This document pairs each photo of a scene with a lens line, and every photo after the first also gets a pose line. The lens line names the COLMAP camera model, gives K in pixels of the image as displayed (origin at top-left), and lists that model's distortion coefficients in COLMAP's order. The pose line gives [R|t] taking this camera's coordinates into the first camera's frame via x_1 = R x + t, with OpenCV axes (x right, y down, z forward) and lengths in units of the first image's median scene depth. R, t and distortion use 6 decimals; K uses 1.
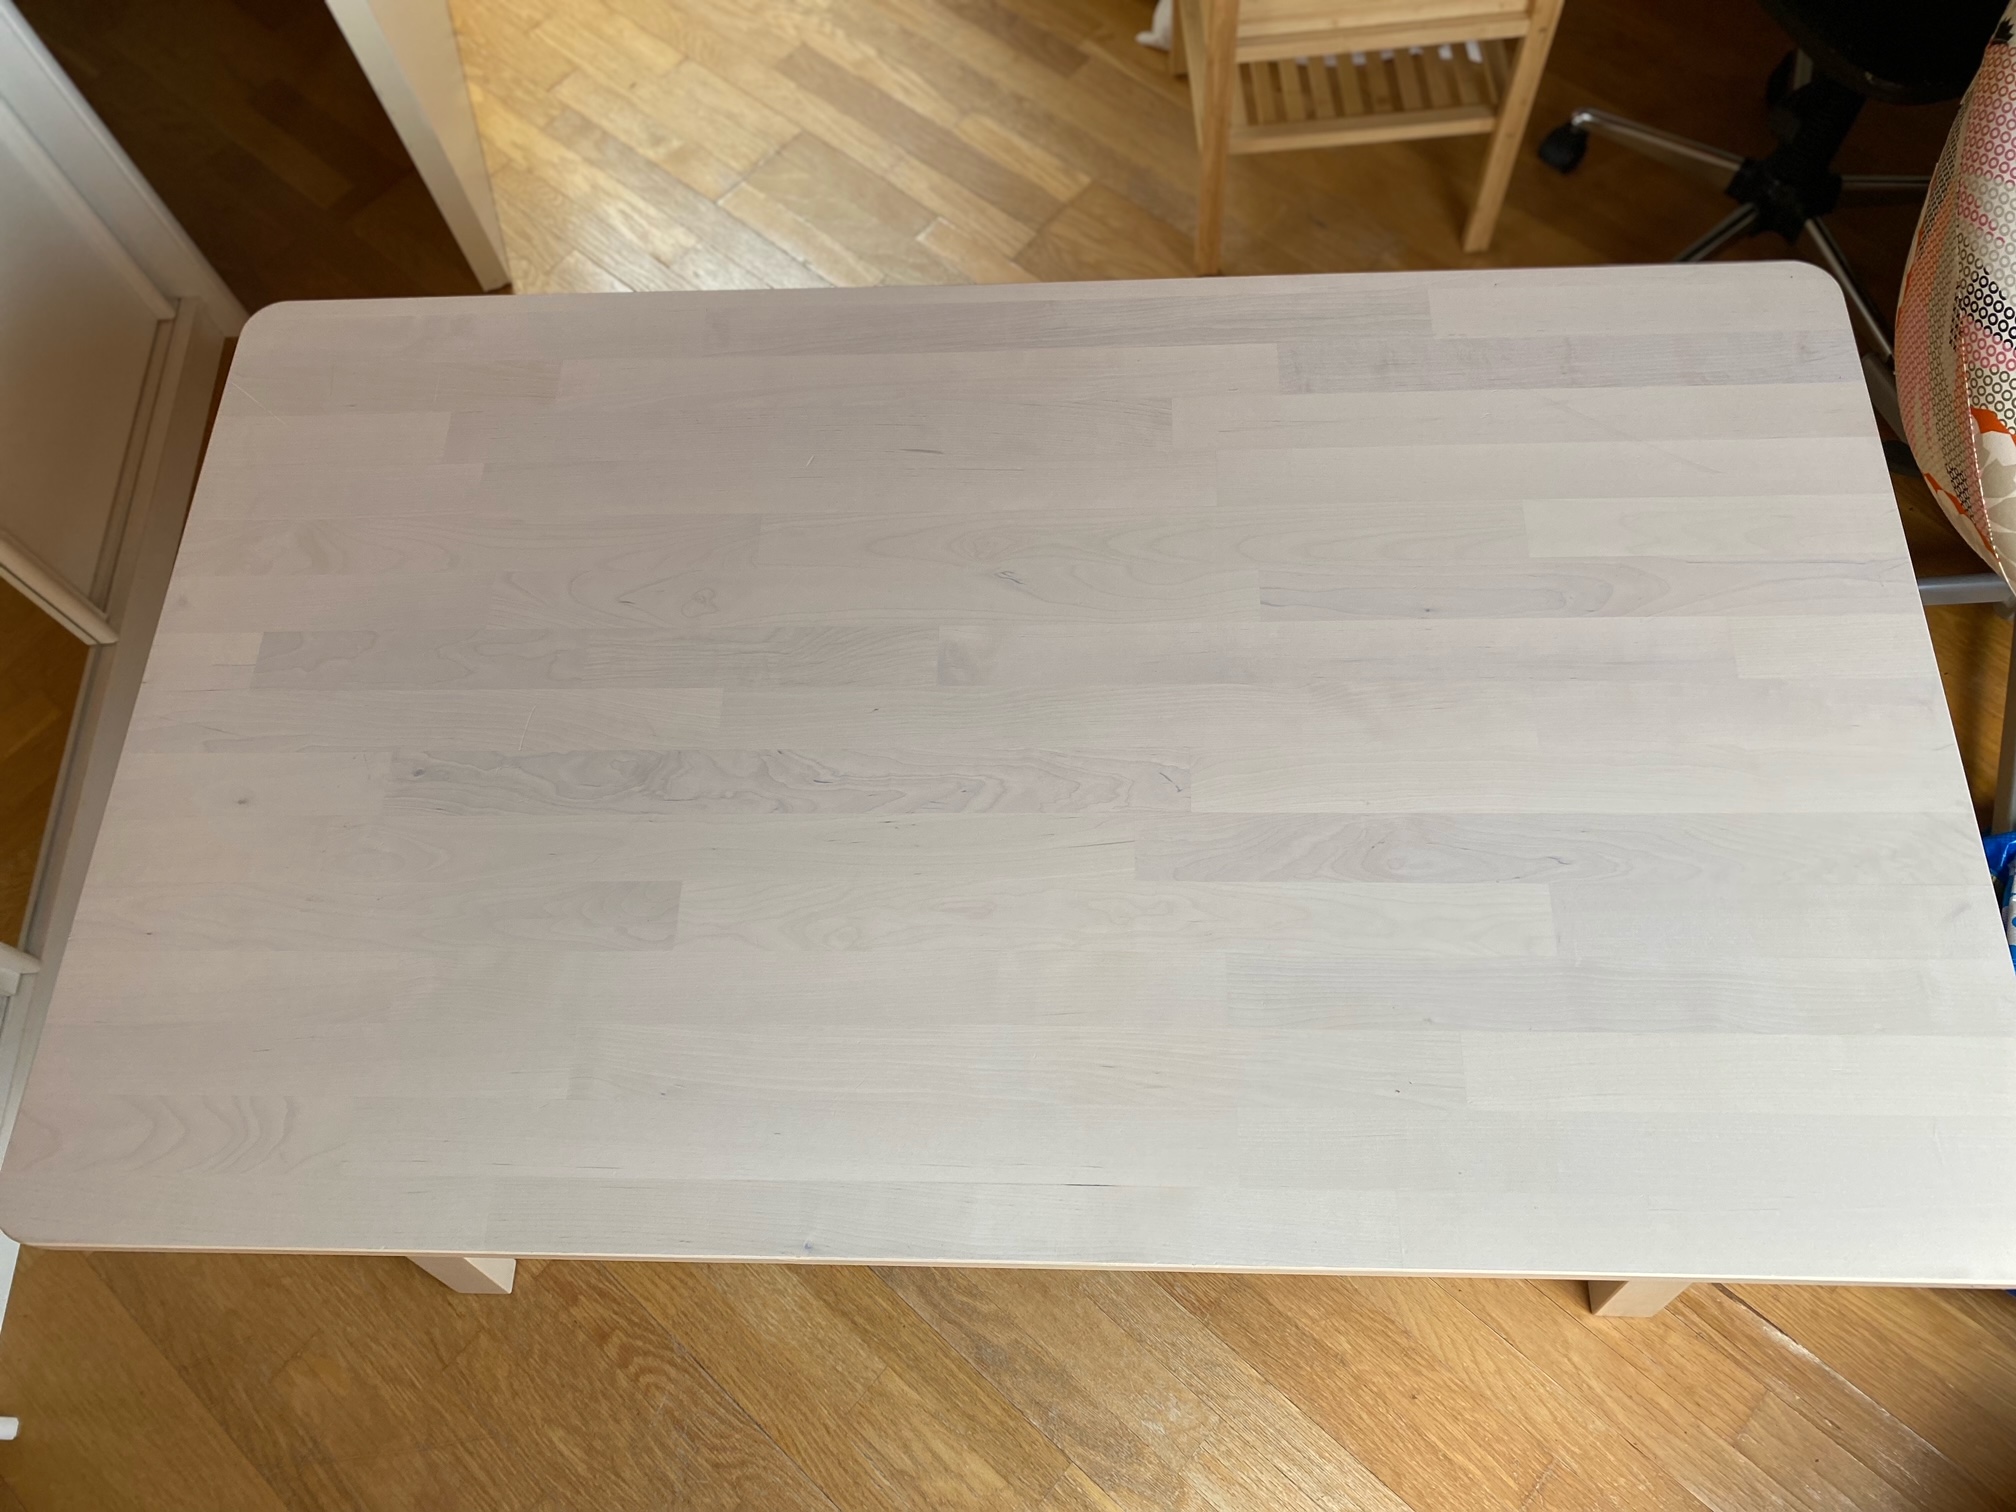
lens RADIAL K [[1539.9, 0, 1008.0], [0, 1539.9, 756.0], [0, 0, 1]] dist [0.059530, 0.003937]
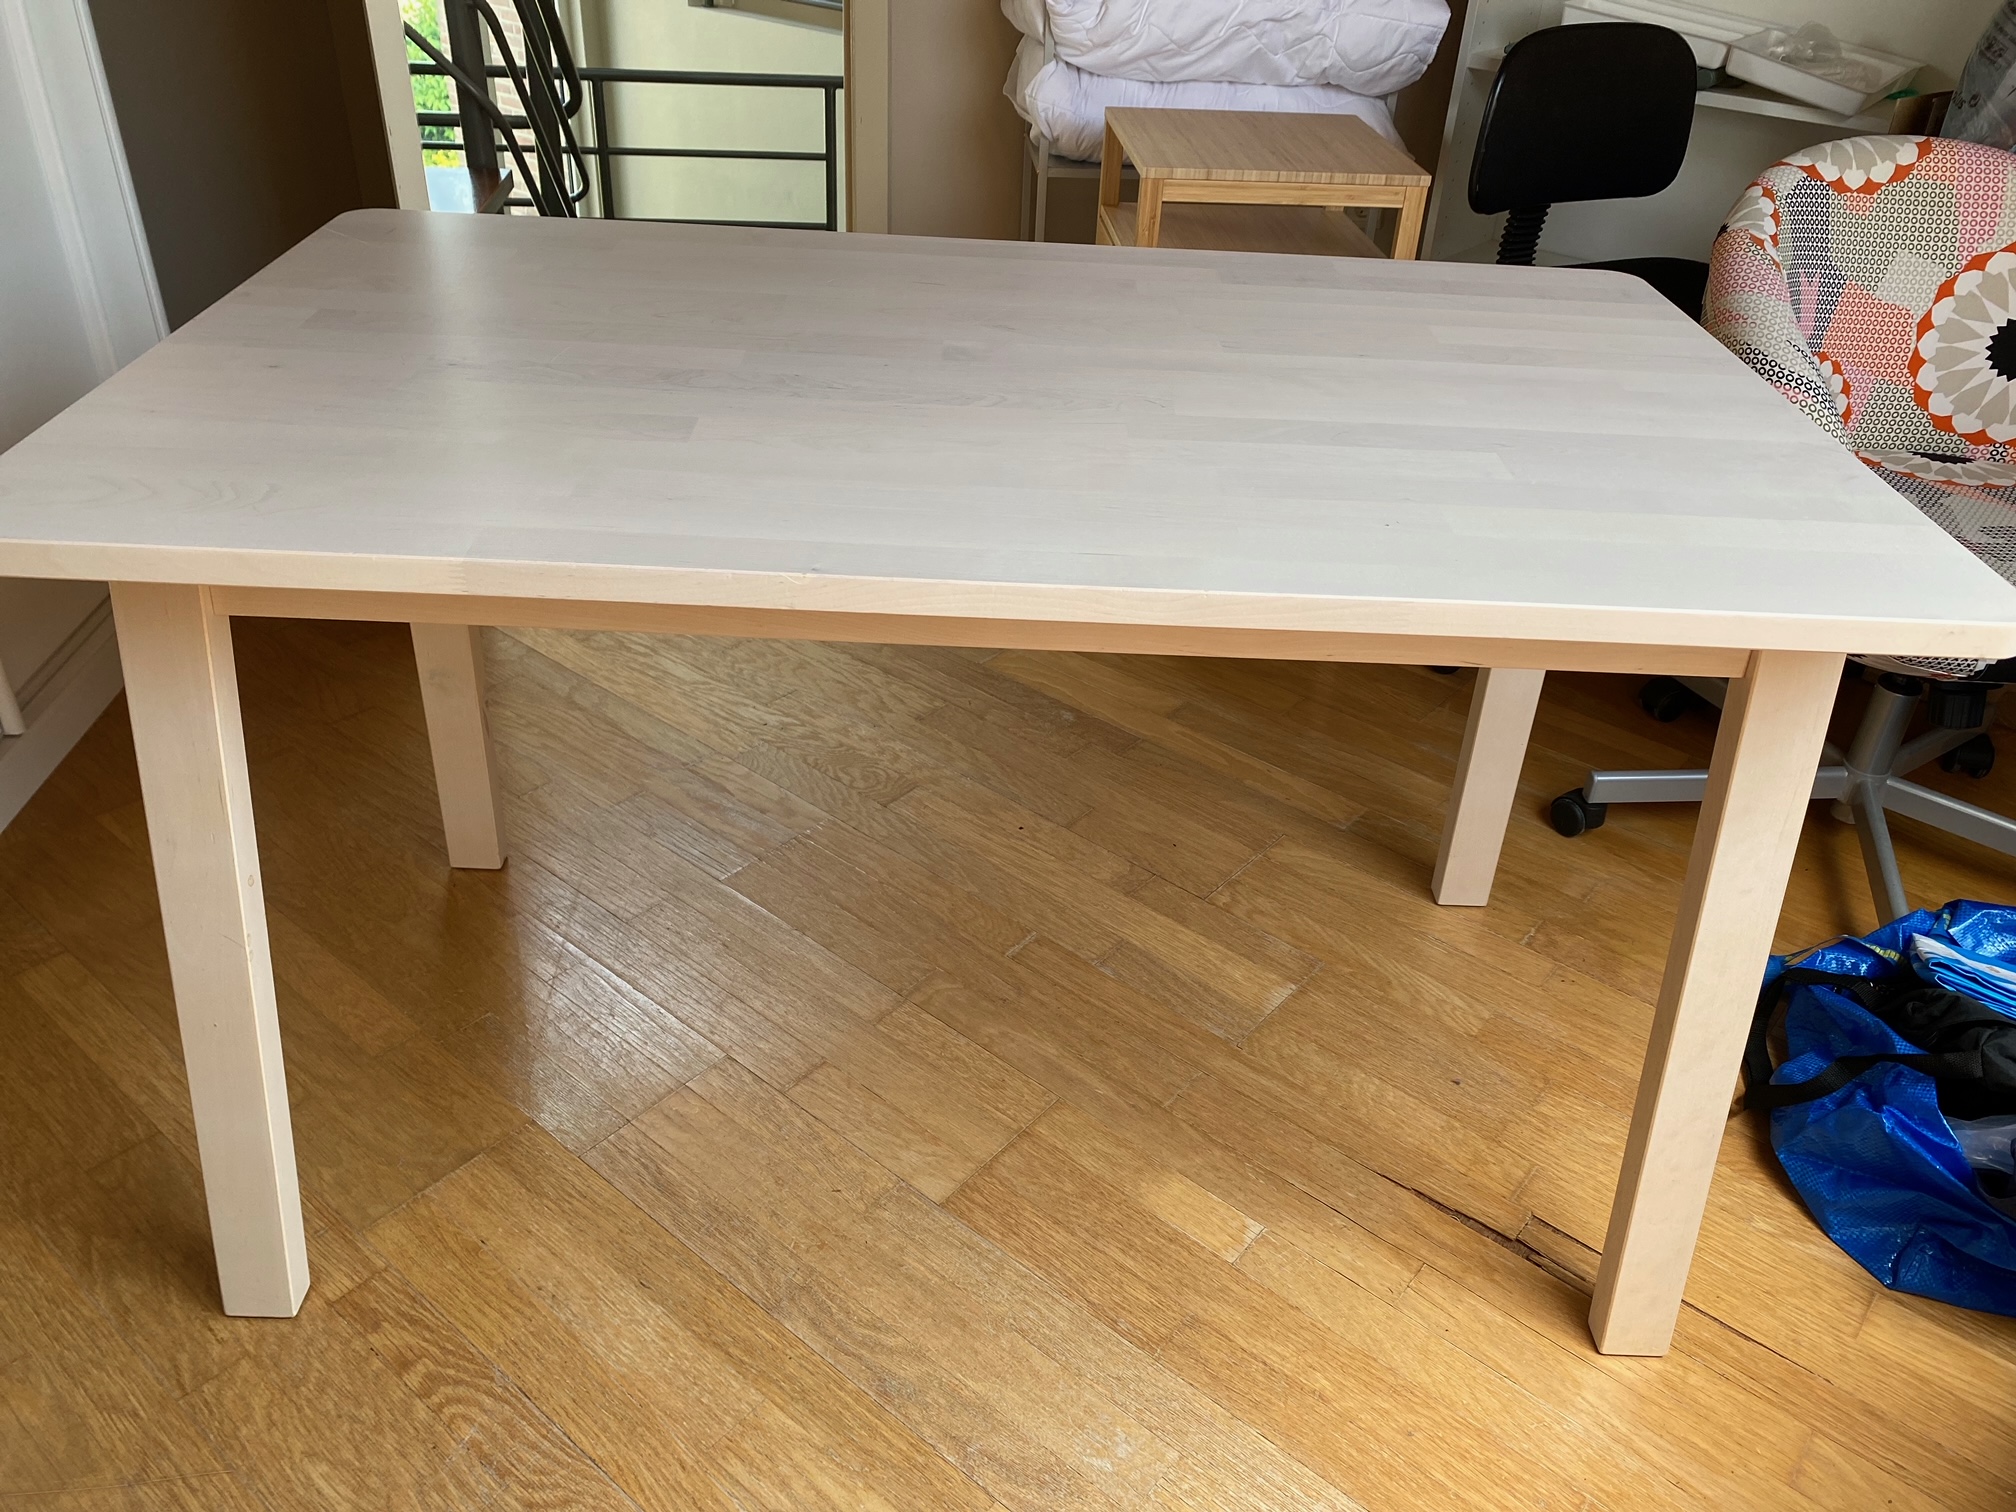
lens RADIAL K [[1527.1, 0, 1008.0], [0, 1527.1, 756.0], [0, 0, 1]] dist [0.054568, -0.004533]
pose [[0.993573, 0.078712, 0.081348, -0.044804], [-0.023300, 0.845478, -0.533501, 0.537548], [-0.110771, 0.528177, 0.841878, 0.143316]]
